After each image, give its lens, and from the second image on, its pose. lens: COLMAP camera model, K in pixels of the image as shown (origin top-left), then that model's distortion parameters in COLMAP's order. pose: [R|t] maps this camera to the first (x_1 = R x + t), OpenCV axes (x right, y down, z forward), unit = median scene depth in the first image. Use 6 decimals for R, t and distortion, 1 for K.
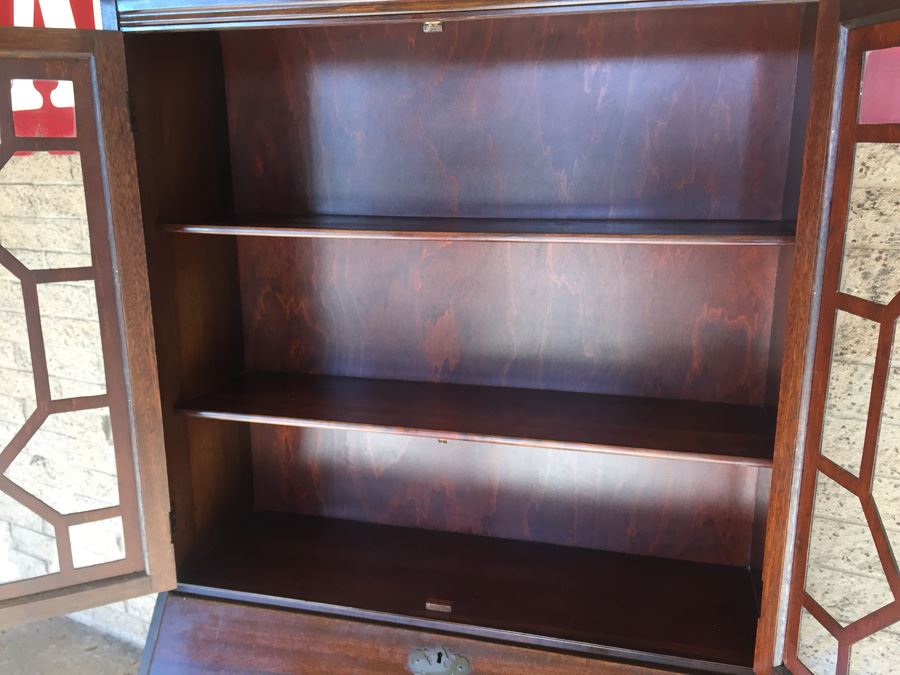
lens RADIAL K [[780.7, 0, 449.5], [0, 780.7, 333.2], [0, 0, 1]] dist [0.078248, -0.123013]
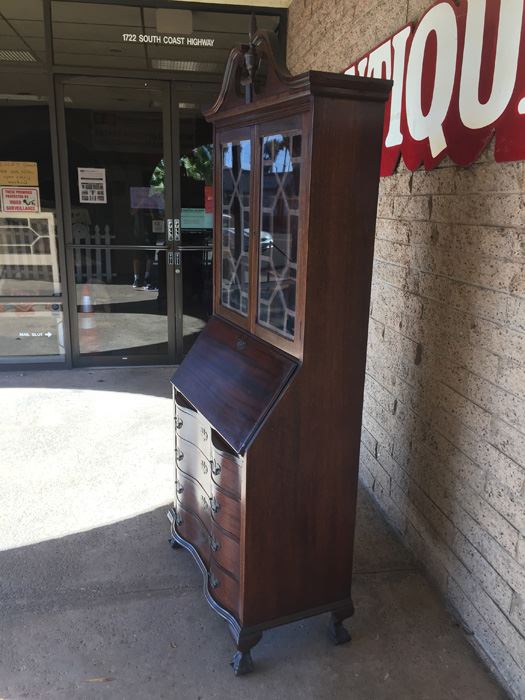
lens RADIAL K [[607.2, 0, 263.9], [0, 607.2, 349.4], [0, 0, 1]] dist [0.078248, -0.123013]
pose [[0.613526, 0.218887, -0.758732, 1.219611], [-0.210243, 0.971414, 0.110238, 0.118896], [0.761173, 0.091884, 0.642007, -0.277308]]
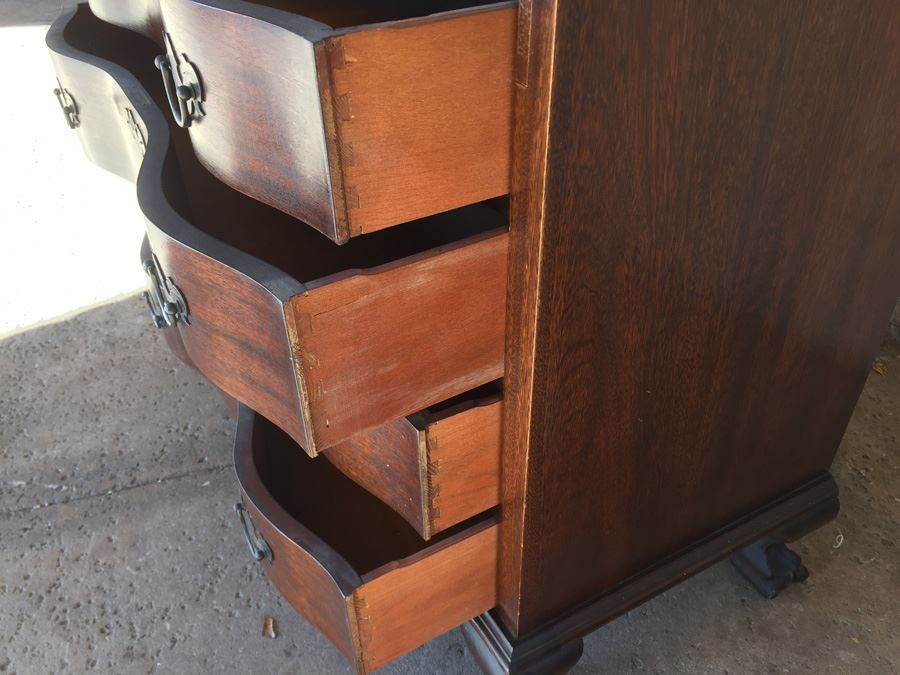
lens RADIAL K [[780.7, 0, 447.6], [0, 780.7, 337.6], [0, 0, 1]] dist [0.078248, -0.123013]
pose [[0.679112, 0.434045, -0.591956, 0.439287], [-0.155075, 0.873077, 0.462265, 0.509732], [0.717467, -0.222132, 0.660227, 0.327924]]
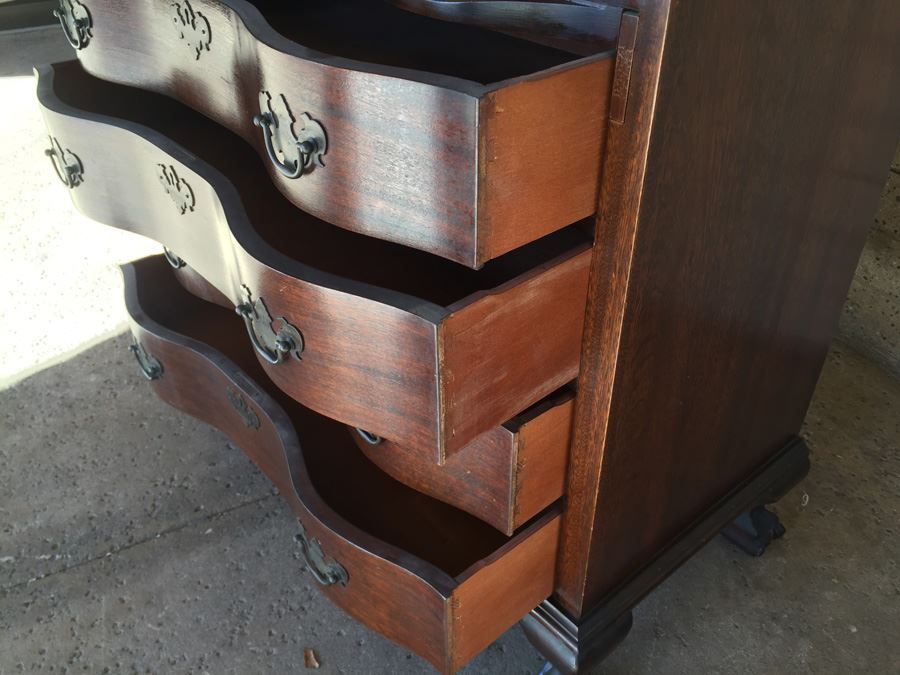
lens RADIAL K [[780.7, 0, 451.8], [0, 780.7, 338.0], [0, 0, 1]] dist [0.078248, -0.123013]
pose [[0.808456, 0.334900, -0.483985, 0.382886], [-0.128824, 0.903076, 0.409706, 0.512579], [0.574286, -0.268880, 0.773240, 0.224692]]
